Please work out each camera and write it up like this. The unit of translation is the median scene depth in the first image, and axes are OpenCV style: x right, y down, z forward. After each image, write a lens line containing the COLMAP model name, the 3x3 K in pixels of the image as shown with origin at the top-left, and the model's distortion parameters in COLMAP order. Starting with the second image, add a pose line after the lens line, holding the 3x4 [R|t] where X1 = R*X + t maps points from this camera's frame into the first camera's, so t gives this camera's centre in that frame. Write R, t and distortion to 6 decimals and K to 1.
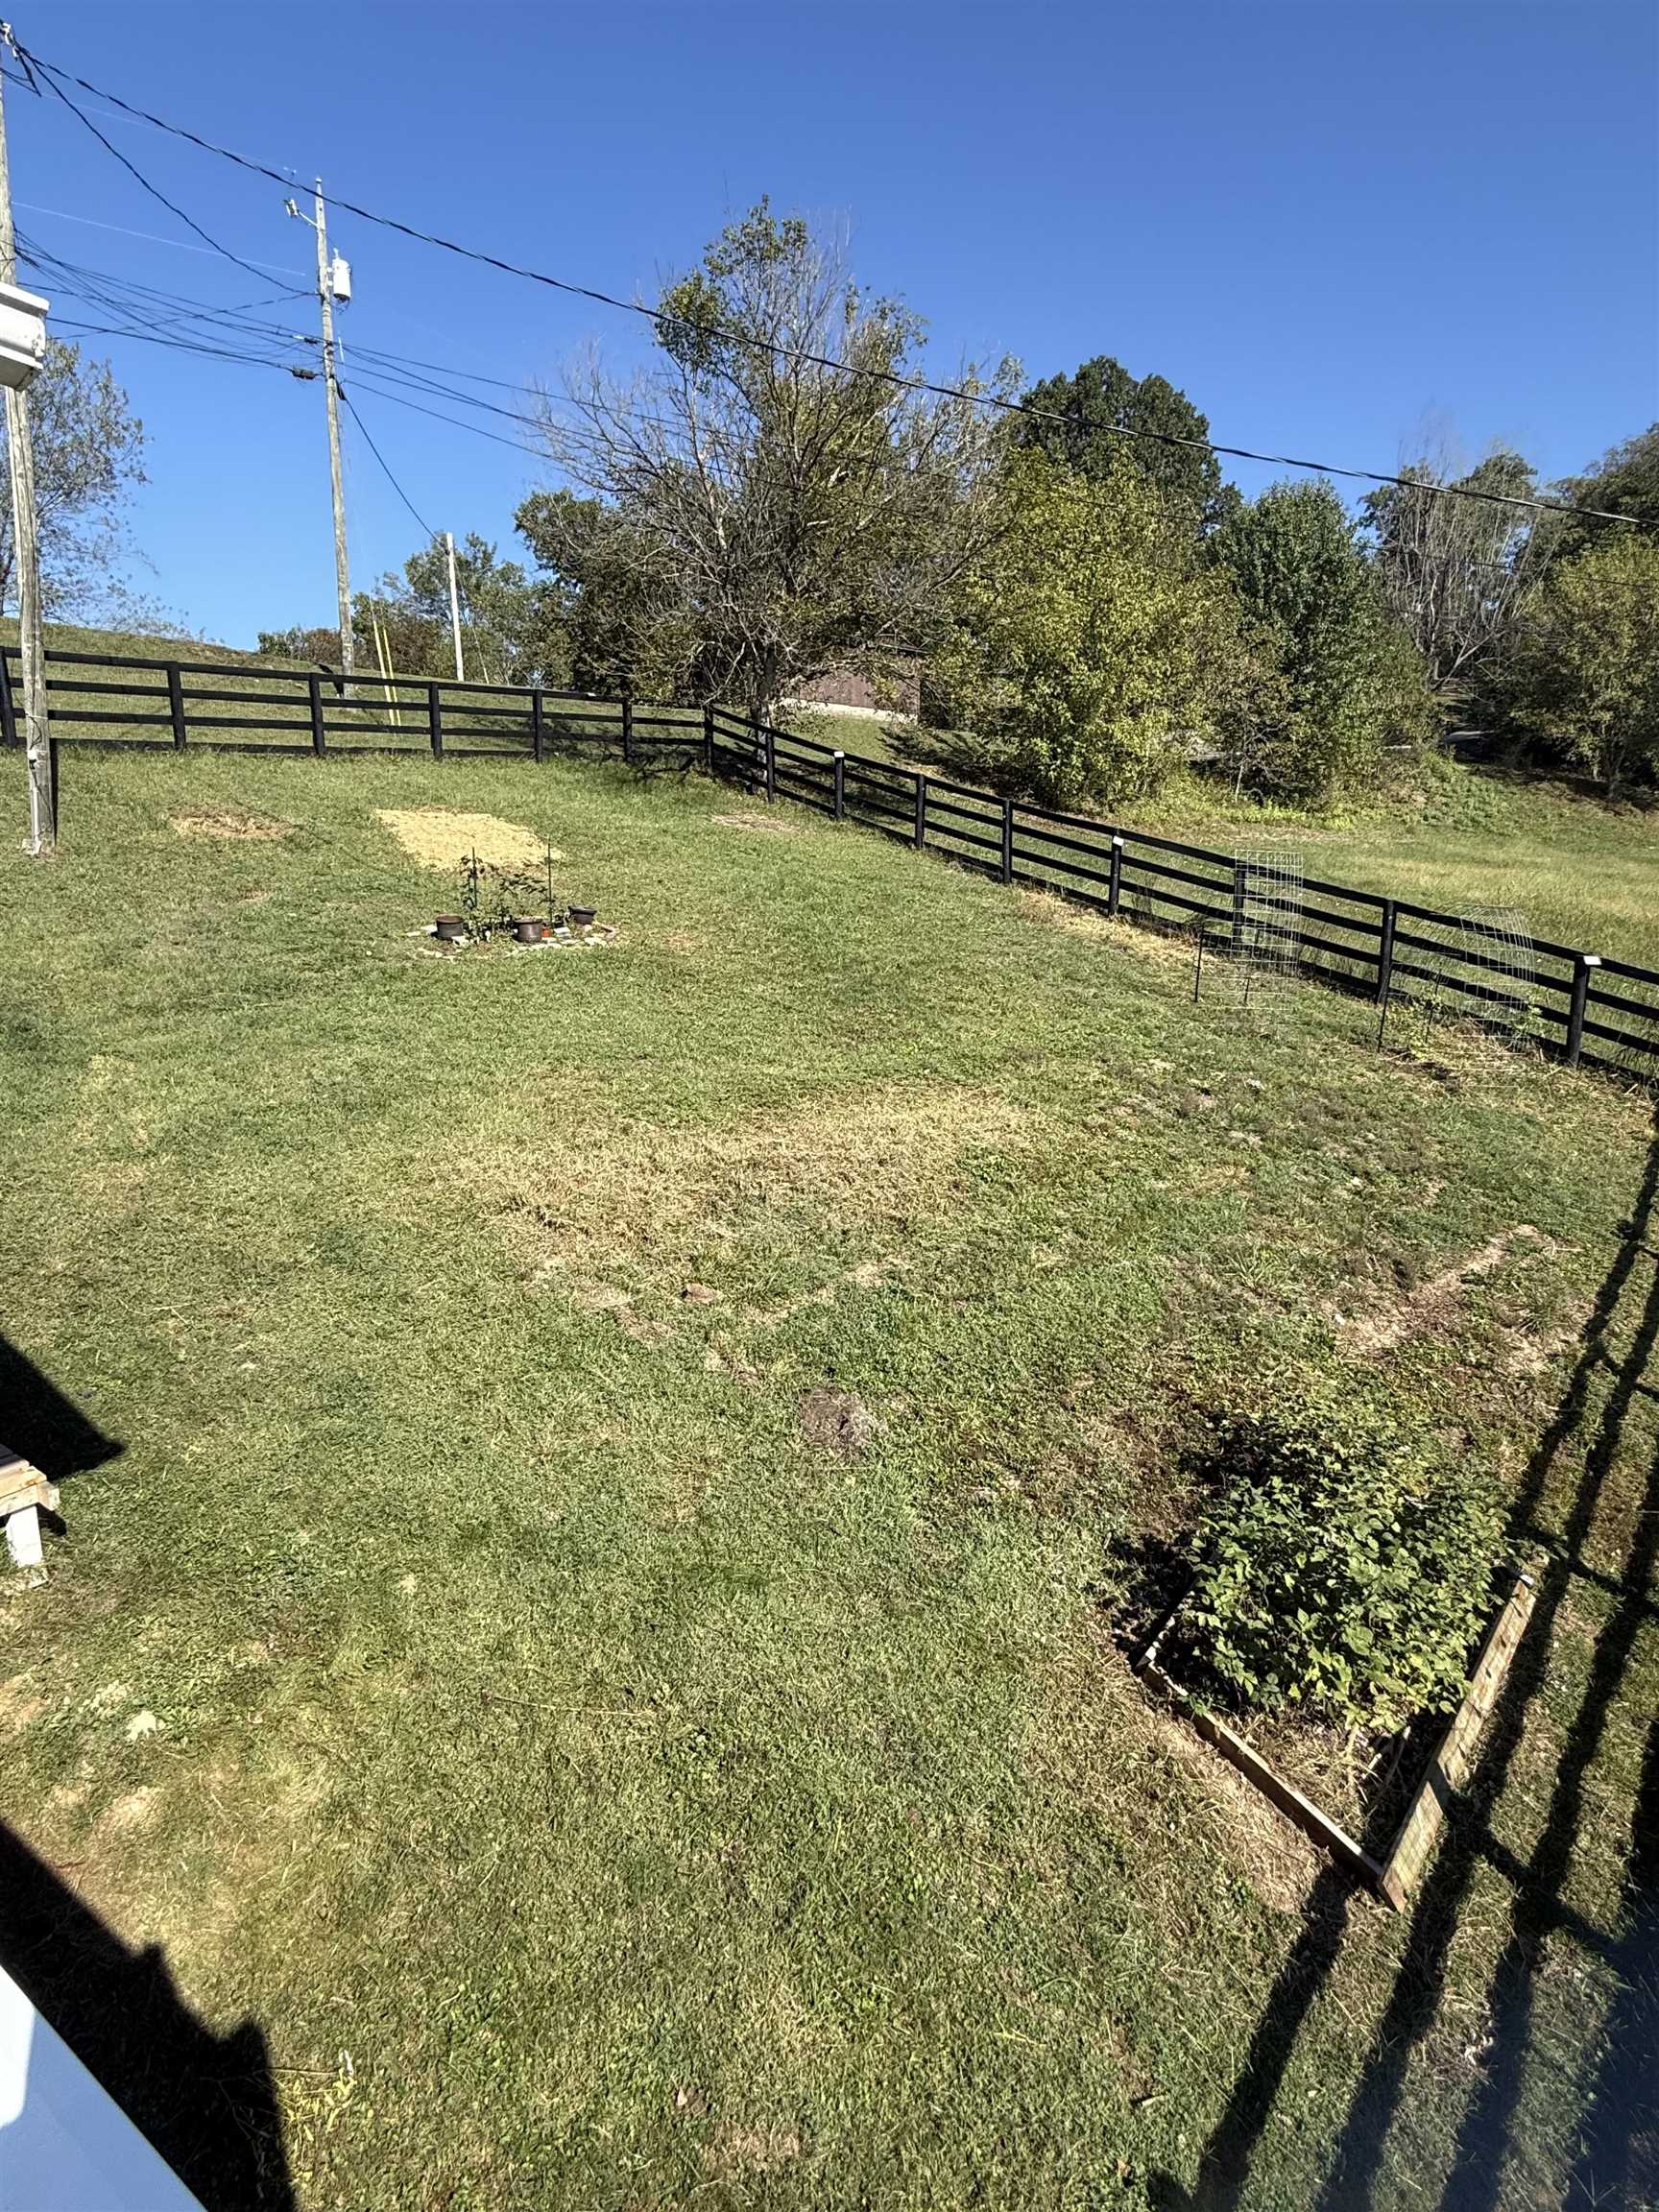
lens RADIAL K [[1163.8, 0, 828.0], [0, 1163.8, 1105.5], [0, 0, 1]] dist [-0.001649, 0.001330]
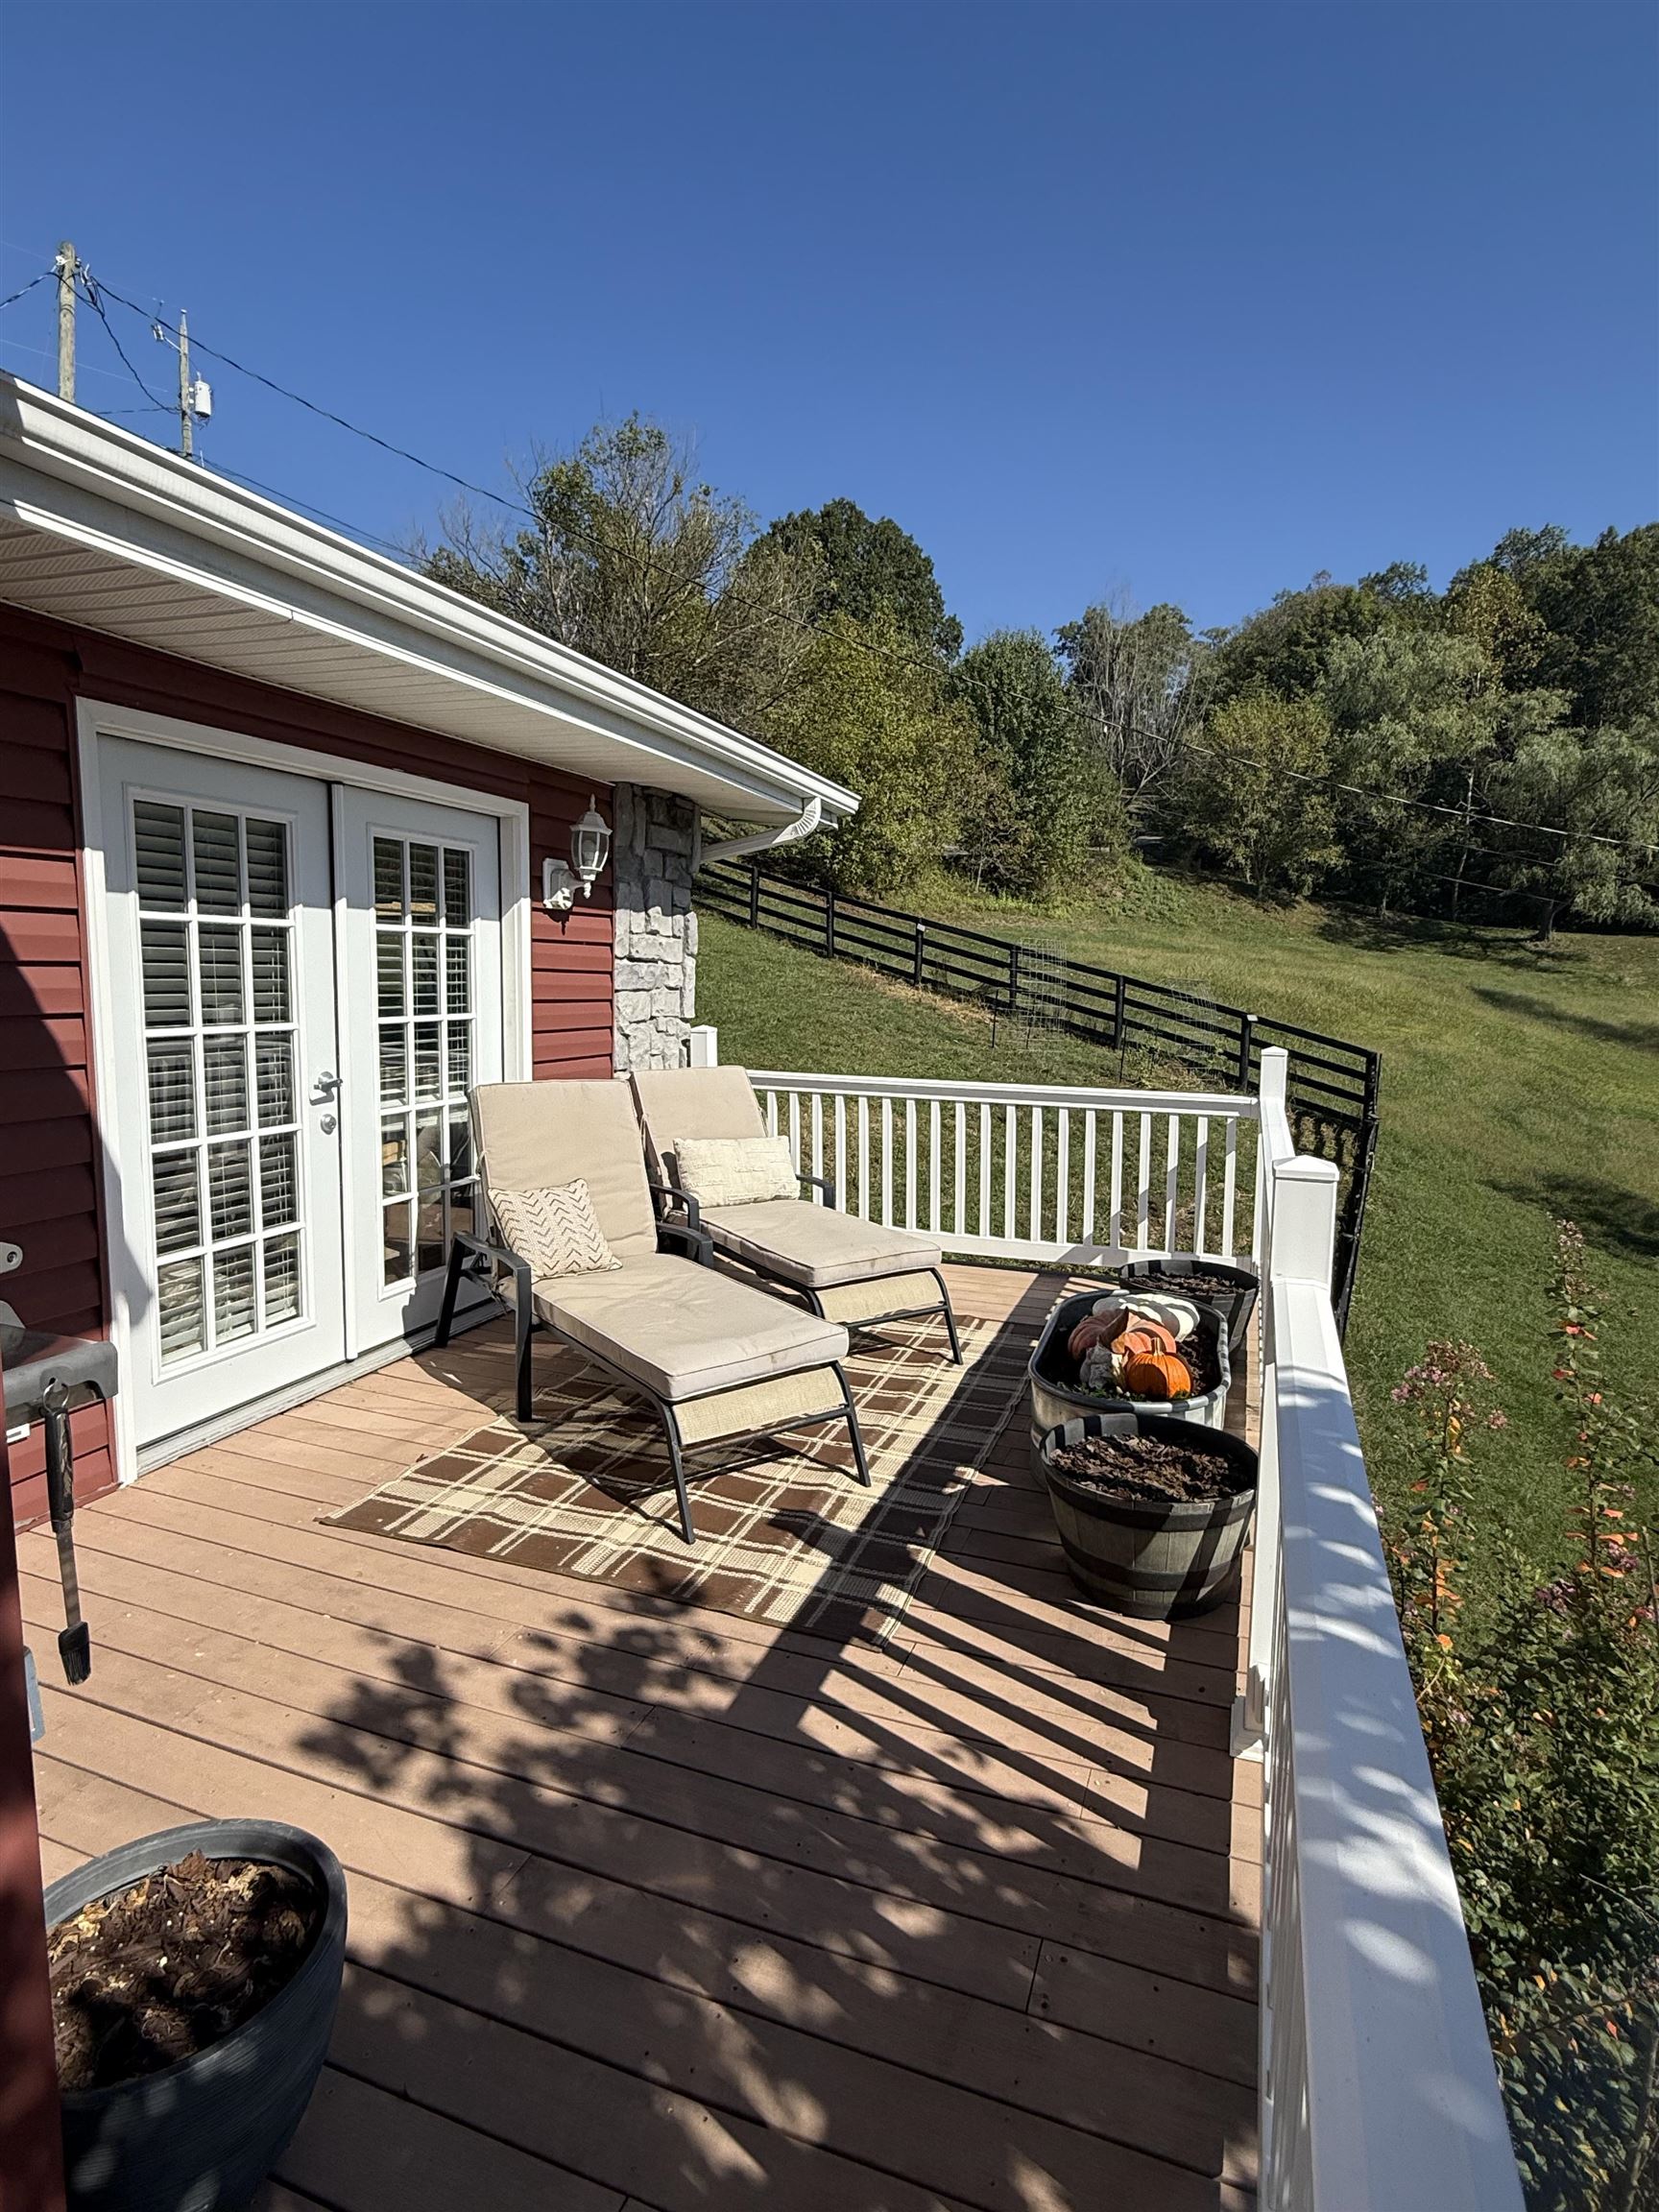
lens RADIAL K [[1163.8, 0, 830.7], [0, 1163.8, 1098.8], [0, 0, 1]] dist [-0.001649, 0.001330]
pose [[0.973692, -0.009372, 0.227676, -0.074150], [0.024421, 0.997691, -0.063371, 0.021495], [-0.226556, 0.067264, 0.971673, -0.112885]]
